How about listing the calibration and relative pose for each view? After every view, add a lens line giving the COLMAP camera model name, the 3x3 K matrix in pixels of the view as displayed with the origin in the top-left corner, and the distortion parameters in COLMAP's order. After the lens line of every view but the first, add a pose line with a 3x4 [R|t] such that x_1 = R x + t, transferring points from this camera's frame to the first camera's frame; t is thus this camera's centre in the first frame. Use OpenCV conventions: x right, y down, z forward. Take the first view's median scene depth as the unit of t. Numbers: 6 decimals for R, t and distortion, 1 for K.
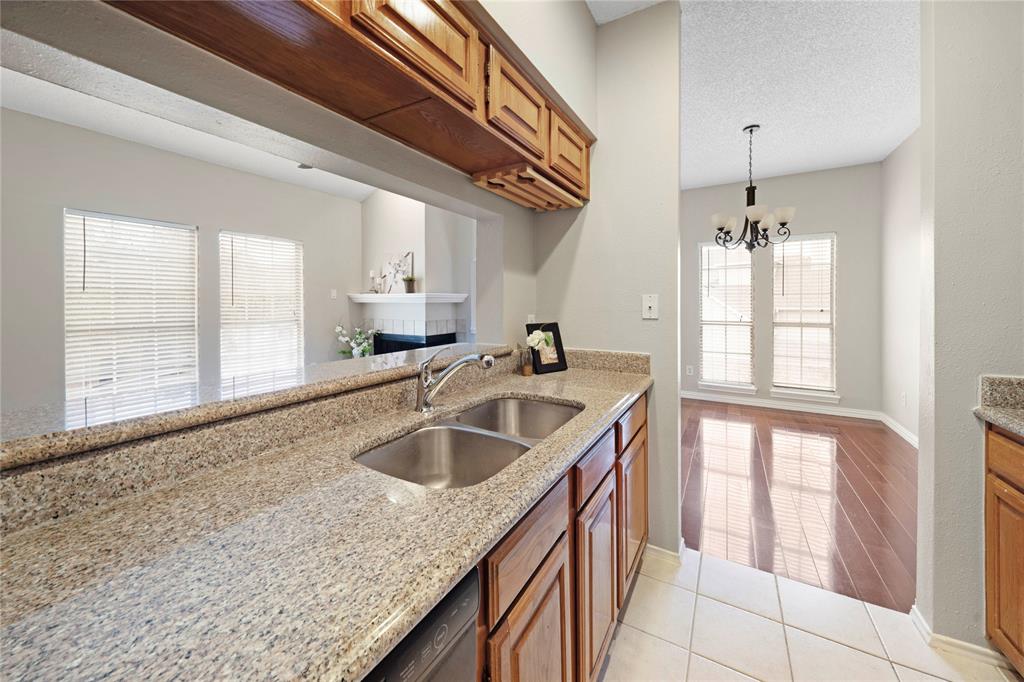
lens RADIAL K [[358.9, 0, 508.2], [0, 358.9, 297.3], [0, 0, 1]] dist [-0.009175, -0.000526]
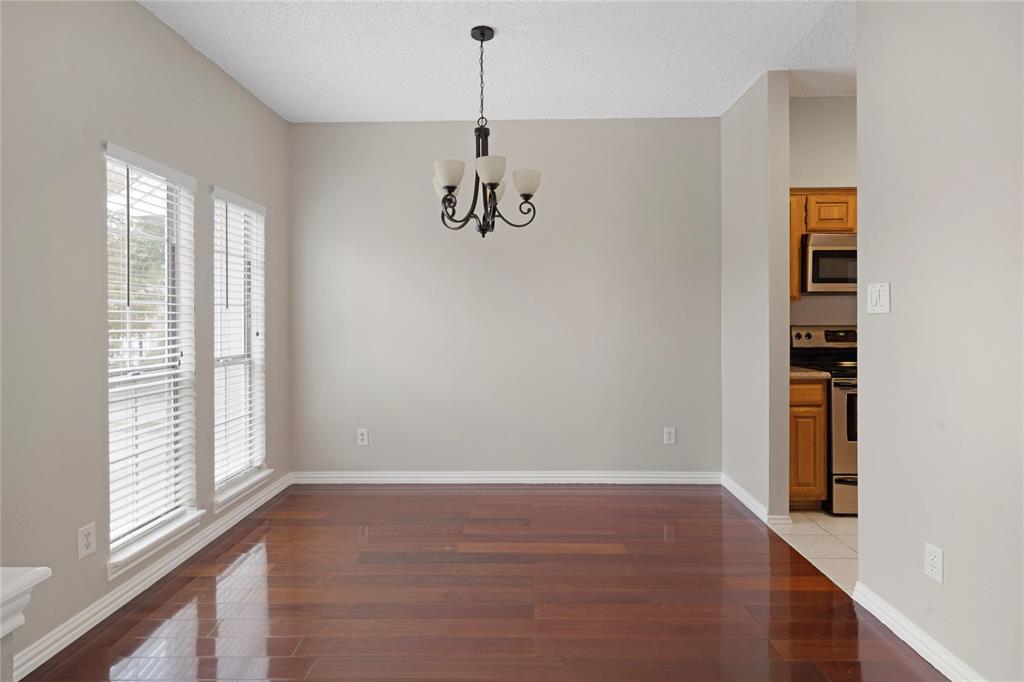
lens RADIAL K [[528.8, 0, 517.1], [0, 528.8, 312.0], [0, 0, 1]] dist [-0.013004, -0.000319]
pose [[-0.492087, 0.006686, 0.870520, -0.150795], [-0.002562, 0.999955, -0.009128, 0.011308], [-0.870542, -0.006723, -0.492048, 1.692240]]
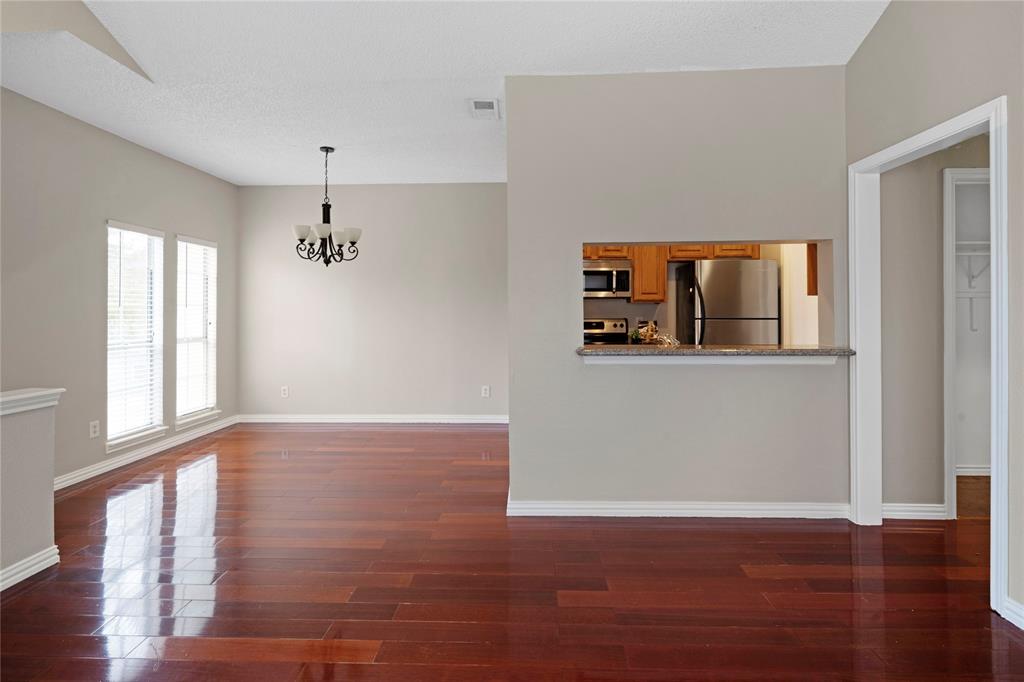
lens RADIAL K [[503.3, 0, 521.8], [0, 503.3, 303.1], [0, 0, 1]] dist [0.000335, -0.000404]
pose [[-0.480029, 0.017051, 0.877087, -1.089148], [-0.003867, 0.999760, -0.021552, 0.014494], [-0.877244, -0.013737, -0.479848, 1.469045]]
